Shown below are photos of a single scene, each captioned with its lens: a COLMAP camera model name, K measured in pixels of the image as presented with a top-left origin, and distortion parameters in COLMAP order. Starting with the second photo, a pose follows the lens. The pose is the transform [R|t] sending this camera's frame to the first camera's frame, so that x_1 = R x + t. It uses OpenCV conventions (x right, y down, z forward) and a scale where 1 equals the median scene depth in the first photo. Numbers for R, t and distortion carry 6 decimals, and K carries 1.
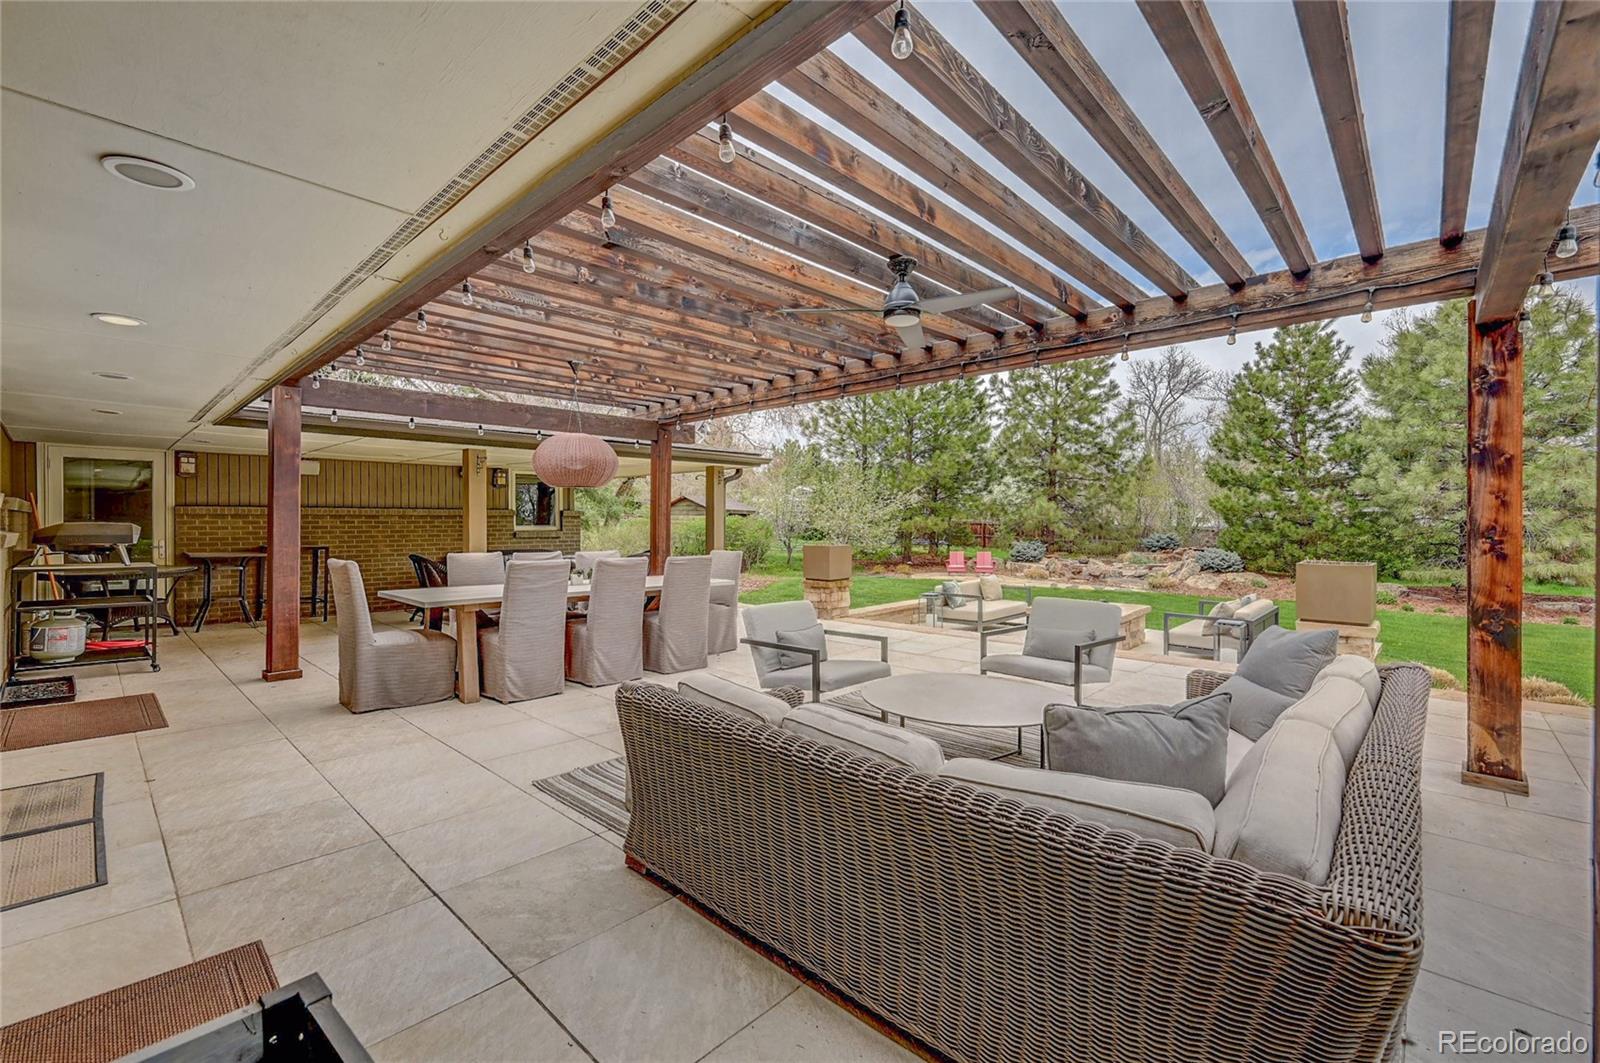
lens RADIAL K [[675.7, 0, 783.3], [0, 675.7, 527.5], [0, 0, 1]] dist [-0.000376, -0.000113]
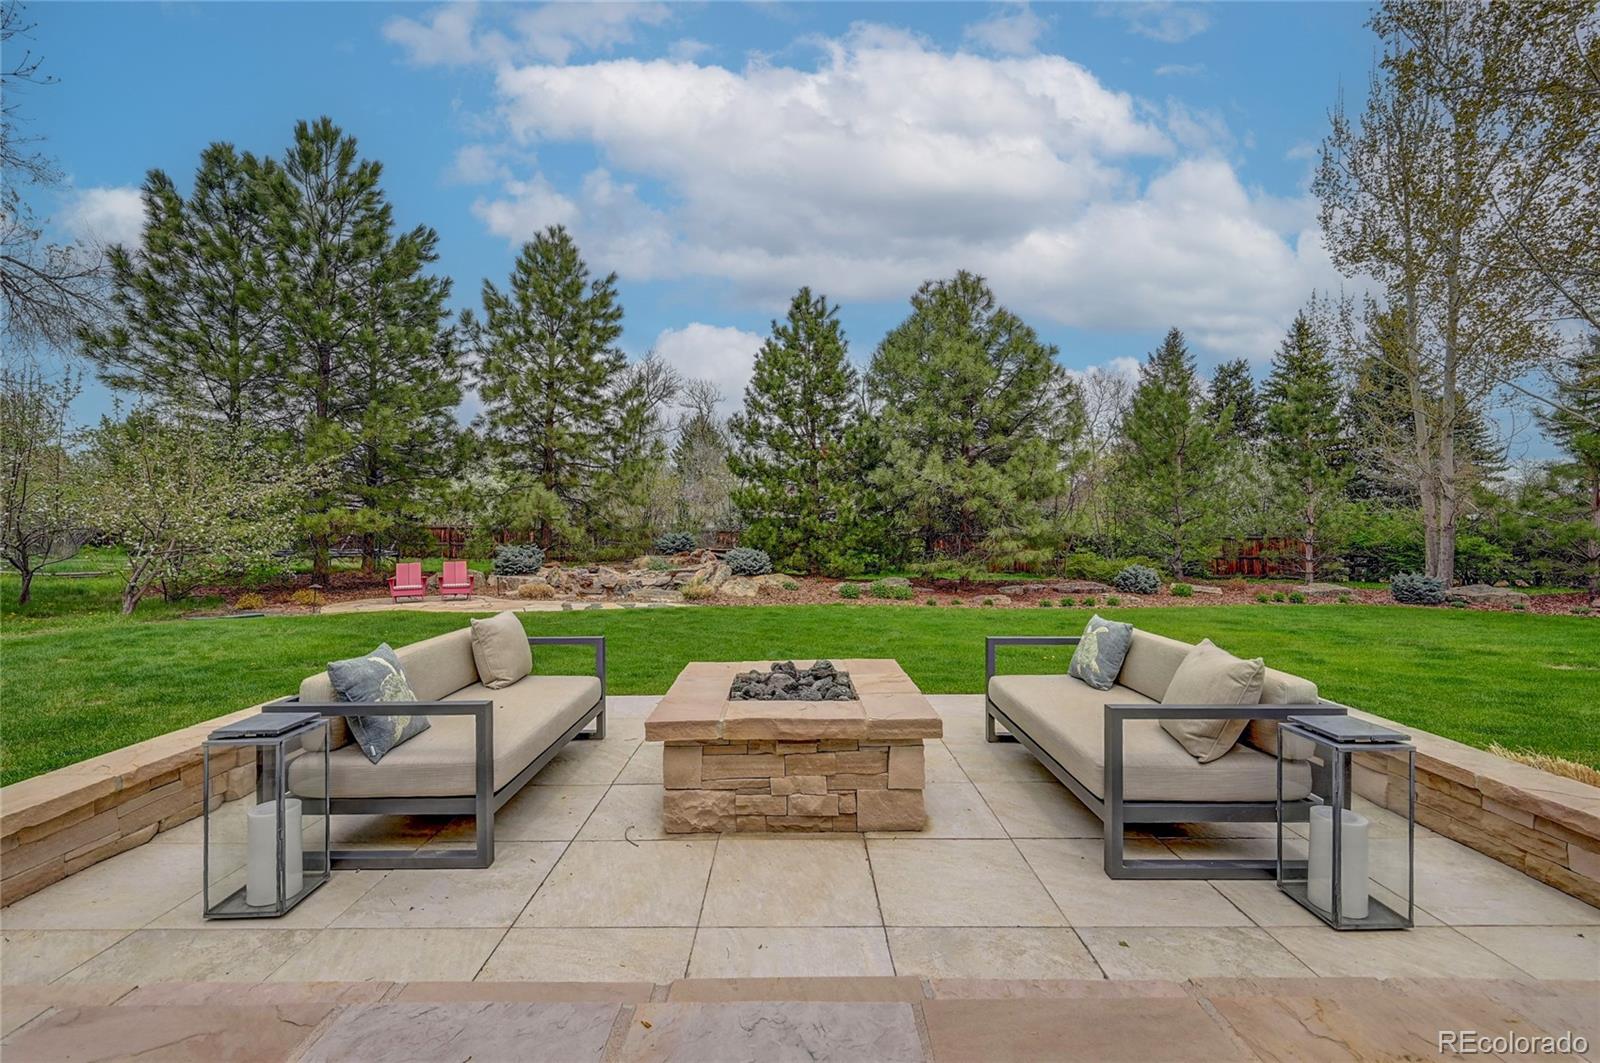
lens RADIAL K [[675.7, 0, 783.3], [0, 675.7, 527.5], [0, 0, 1]] dist [-0.000376, -0.000113]
pose [[0.730216, -0.002322, 0.683212, 0.077099], [0.014233, 0.999829, -0.011814, 0.013733], [-0.683068, 0.018351, 0.730124, 0.285343]]
